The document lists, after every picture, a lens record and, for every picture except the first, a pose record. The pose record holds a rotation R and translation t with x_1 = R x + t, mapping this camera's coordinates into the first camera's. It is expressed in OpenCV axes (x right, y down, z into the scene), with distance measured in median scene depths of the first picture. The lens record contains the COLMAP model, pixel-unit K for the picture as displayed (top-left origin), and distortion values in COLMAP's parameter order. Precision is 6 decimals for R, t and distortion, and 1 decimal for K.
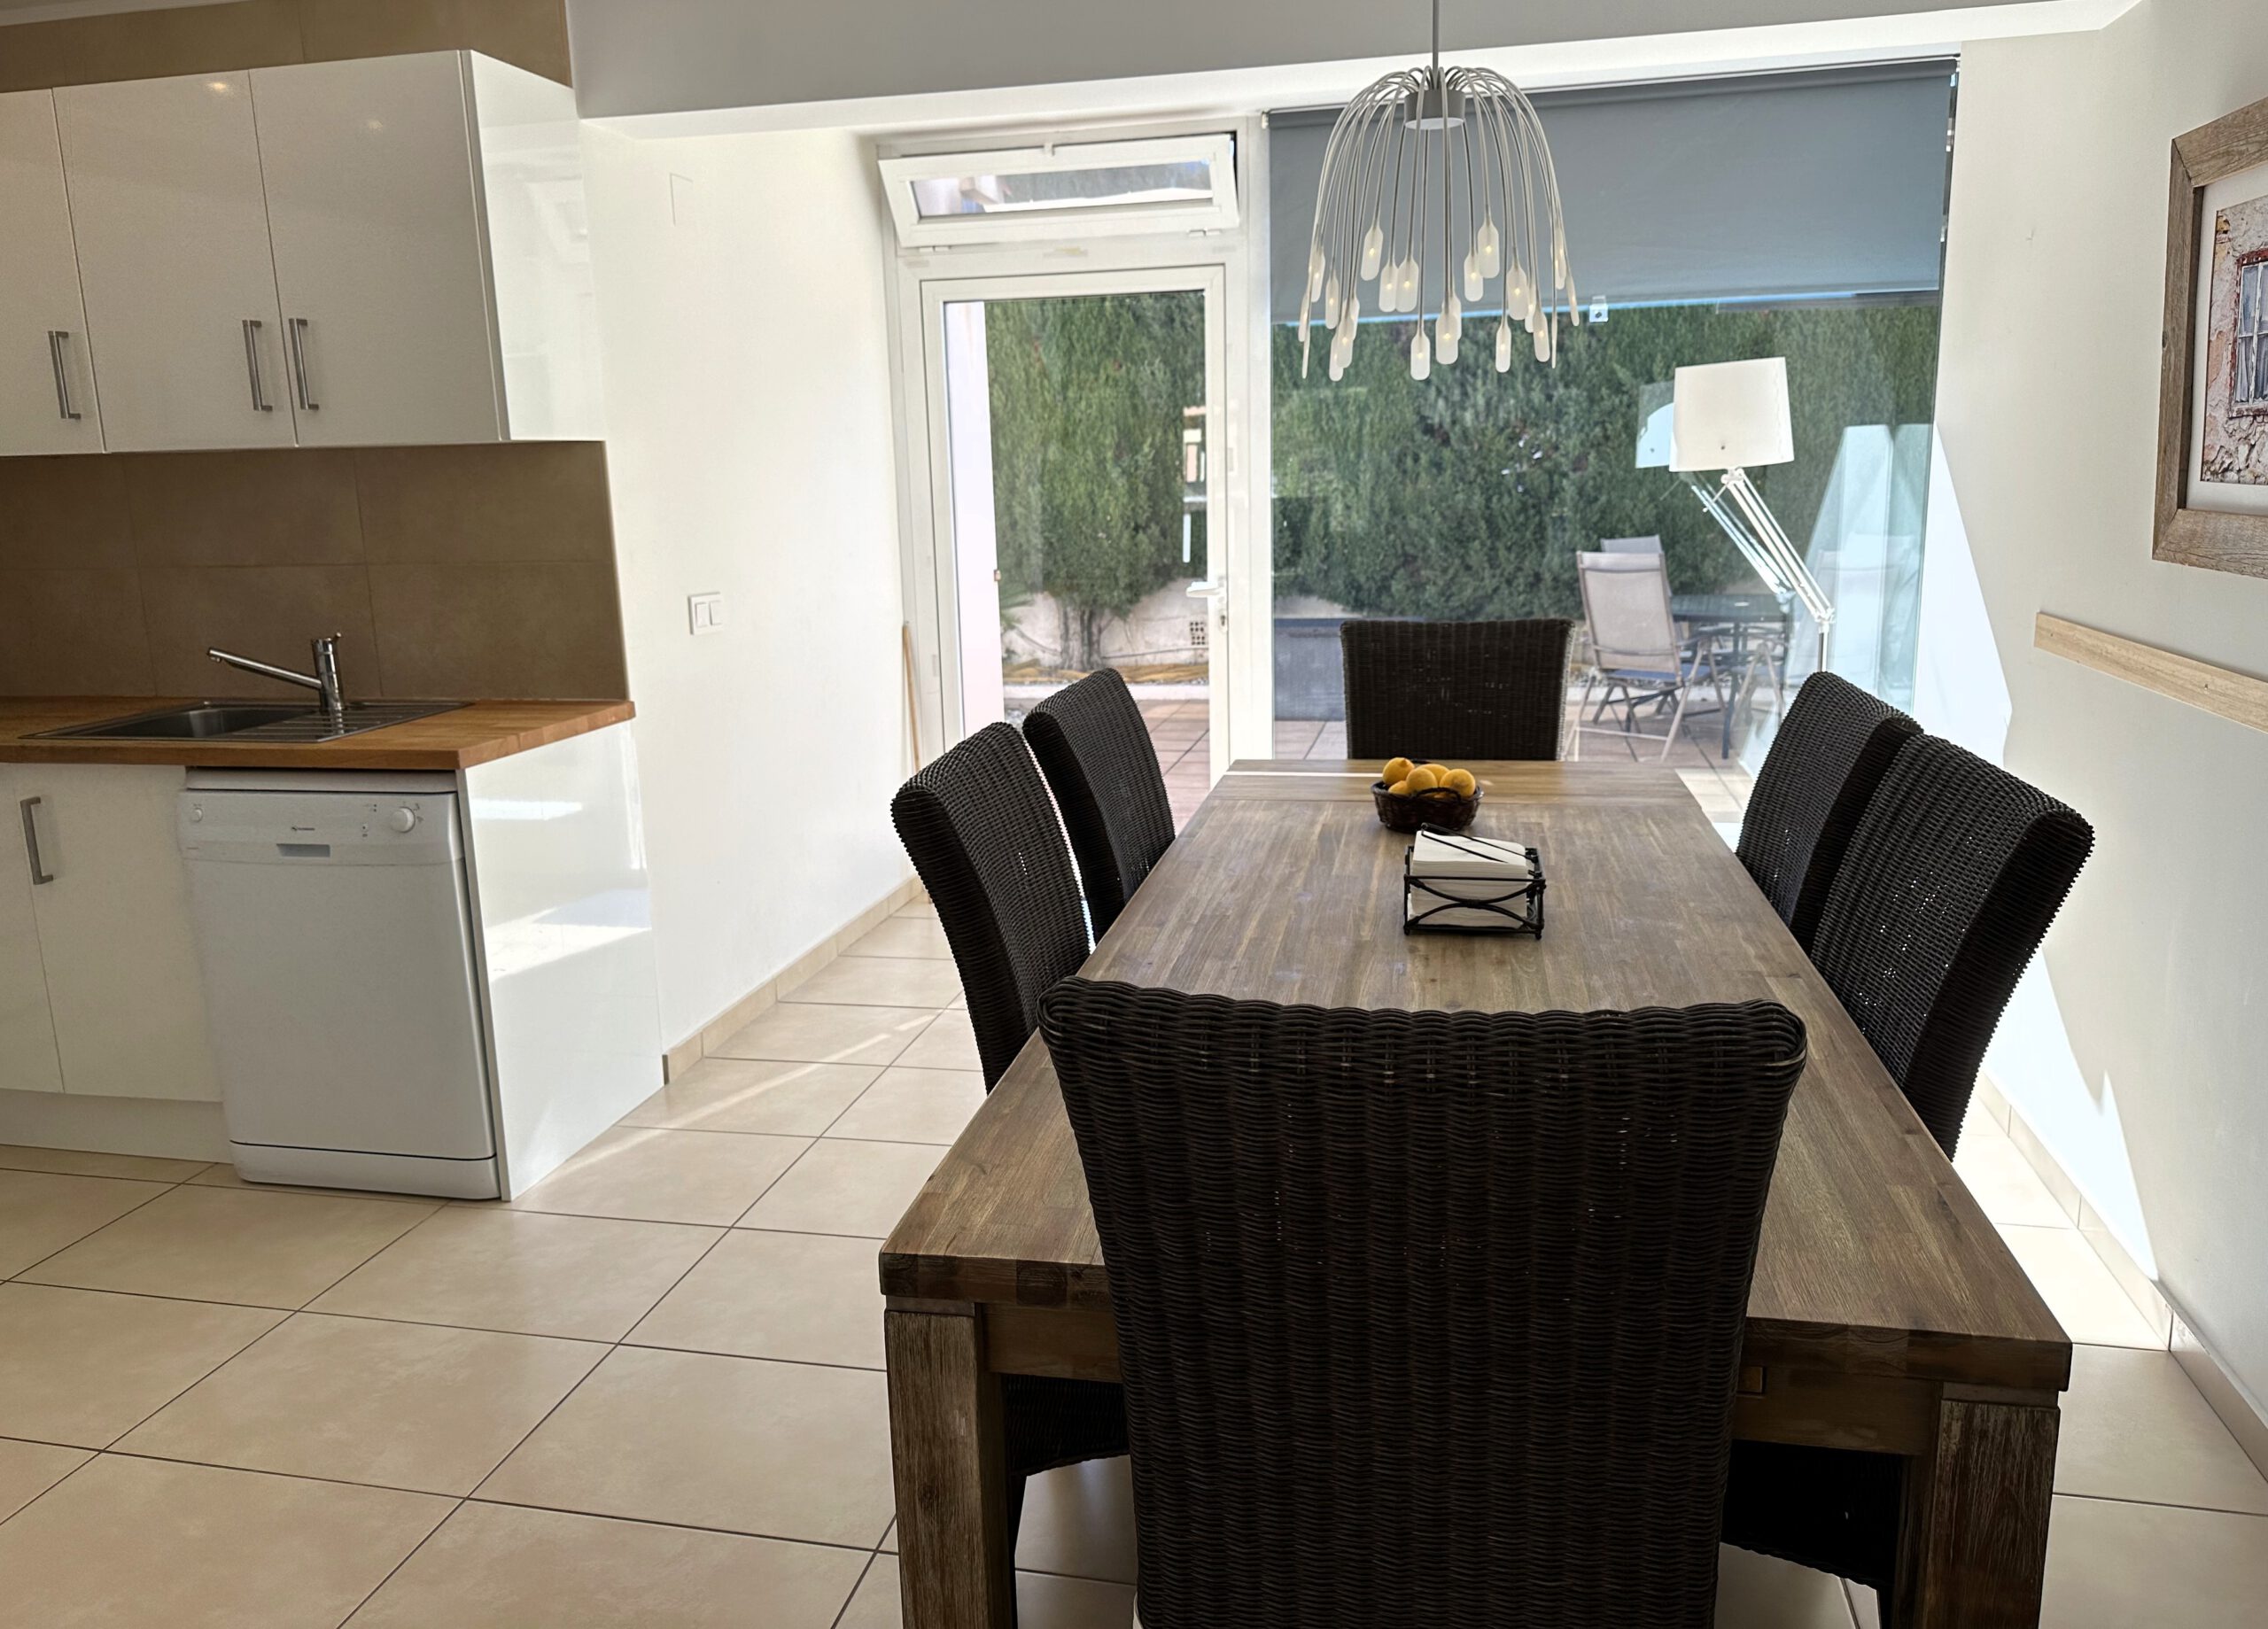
lens RADIAL K [[1548.3, 0, 1134.0], [0, 1548.3, 814.5], [0, 0, 1]] dist [0.162104, -0.275792]
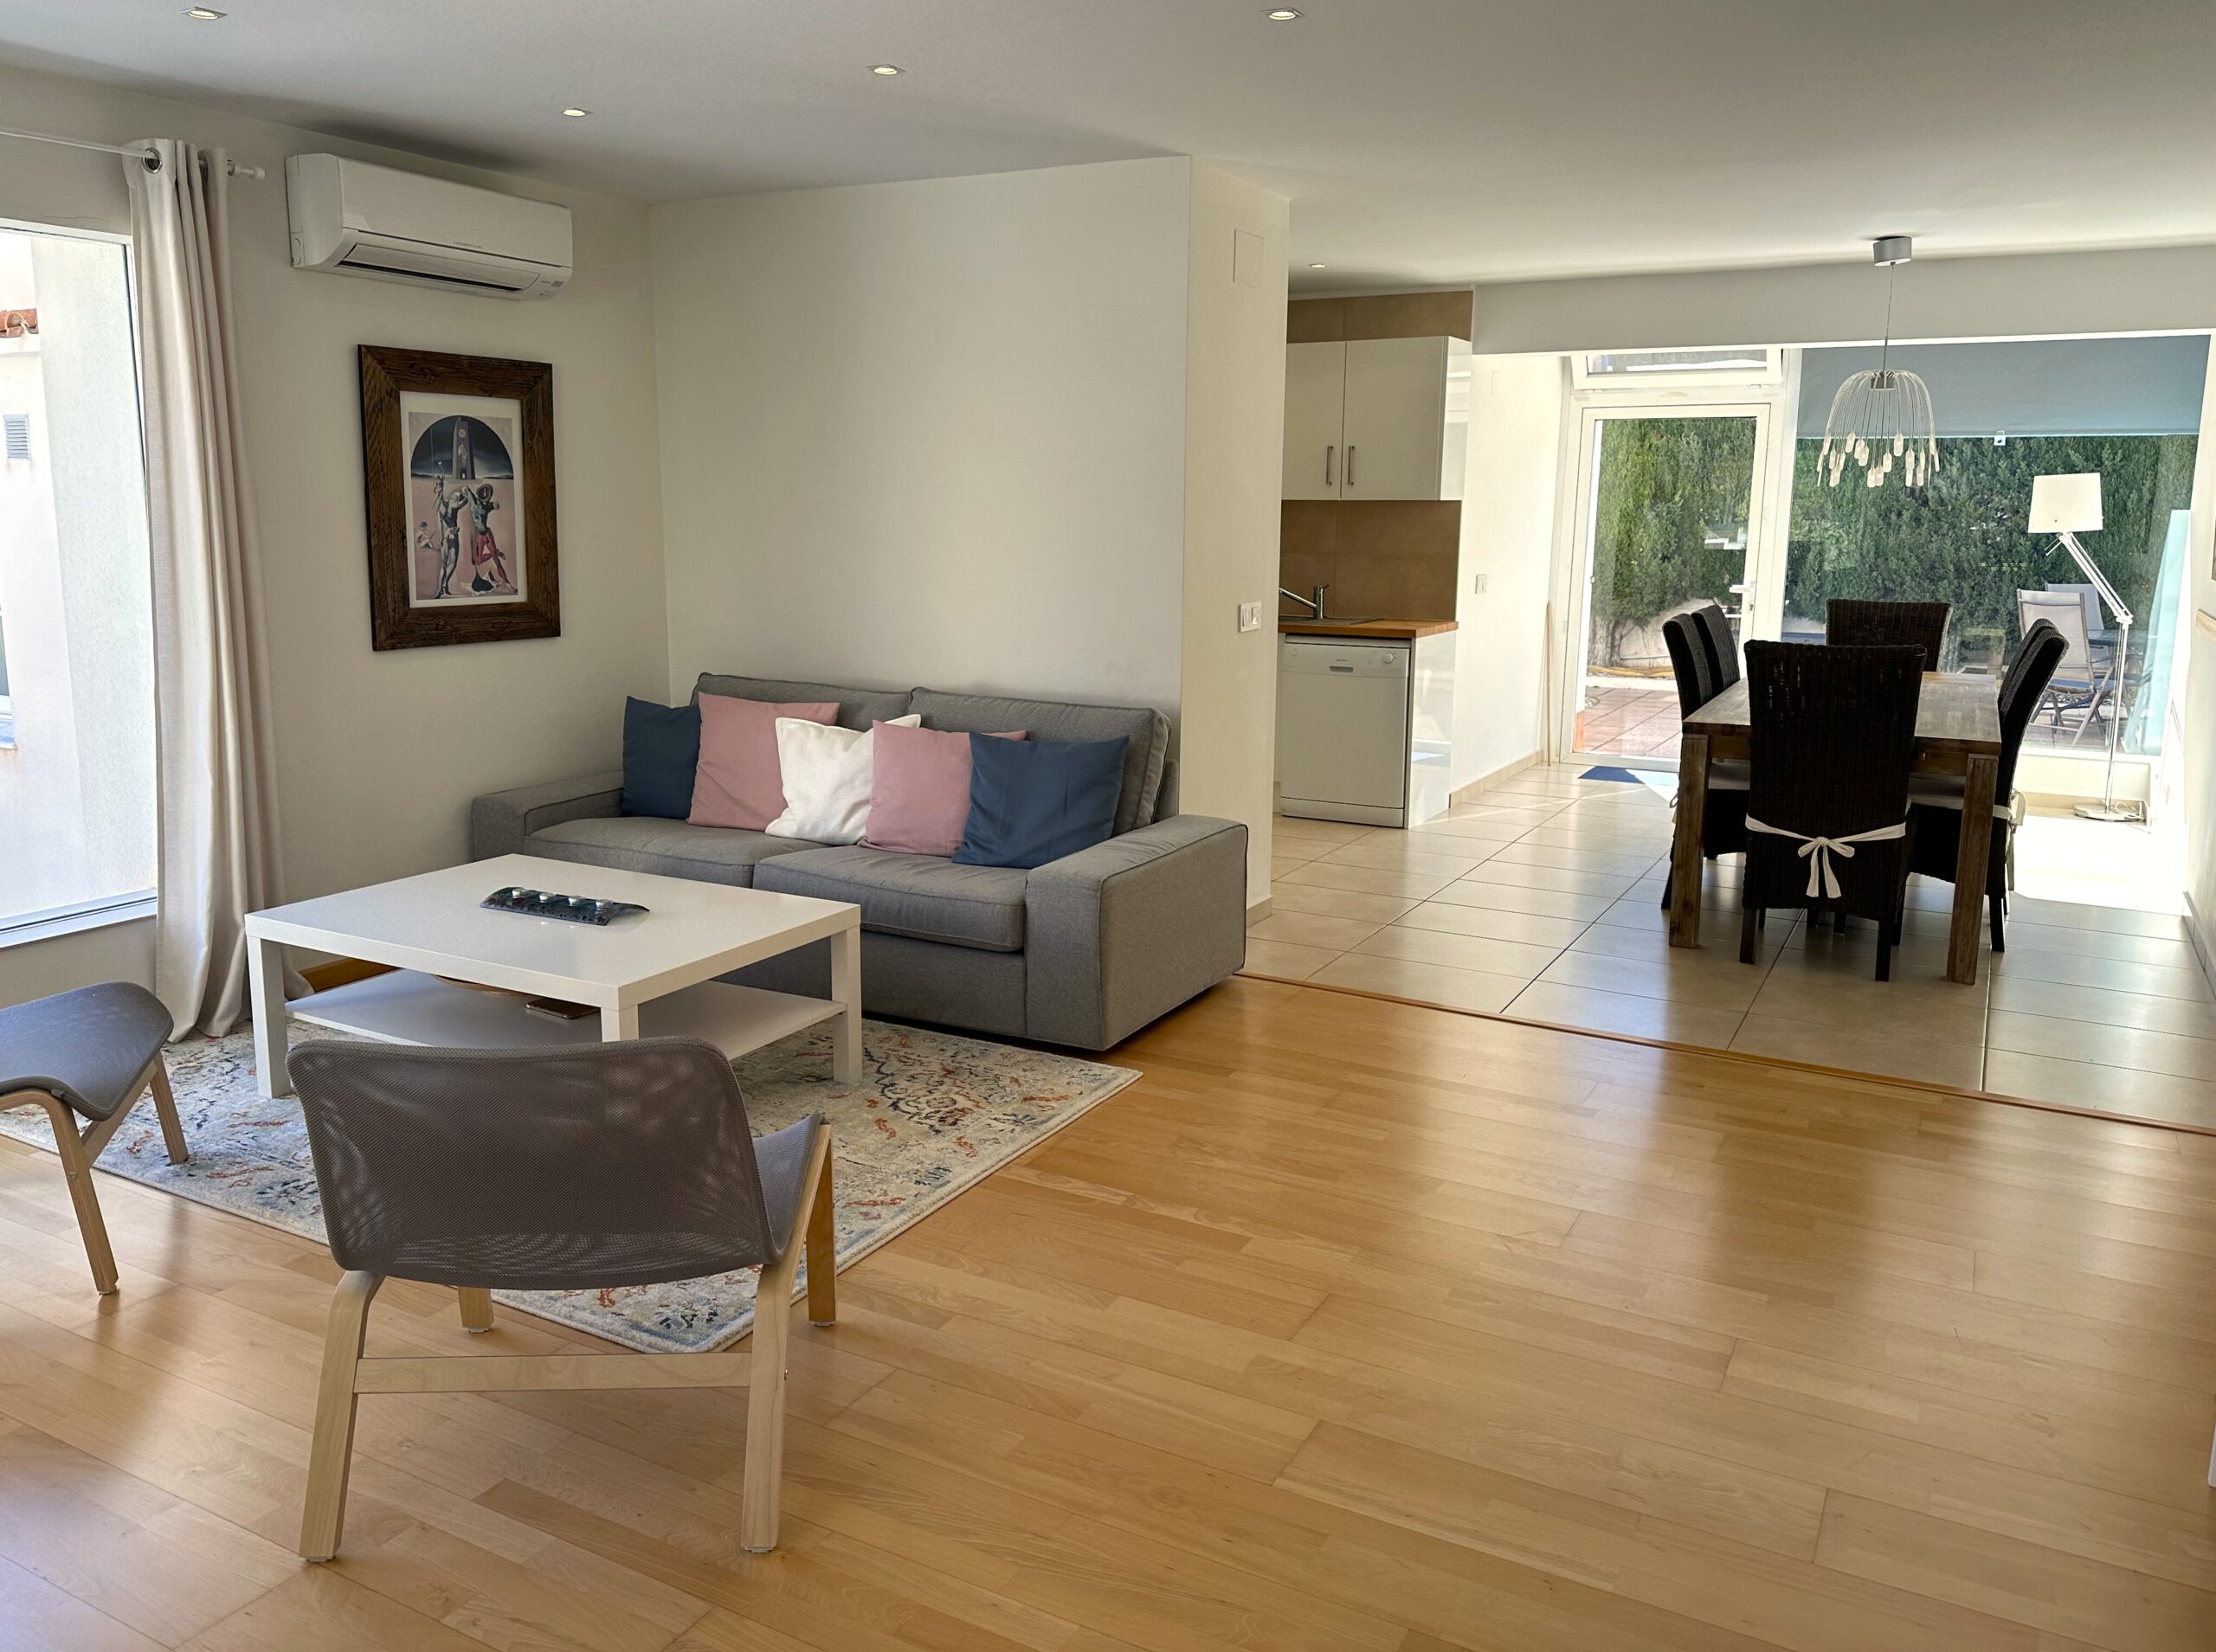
lens RADIAL K [[1555.6, 0, 1108.0], [0, 1555.6, 826.0], [0, 0, 1]] dist [0.024809, -0.076883]
pose [[0.953753, 0.089544, -0.286944, -0.106428], [-0.093123, 0.995654, 0.001177, 0.183840], [0.285802, 0.025599, 0.957947, -0.856576]]
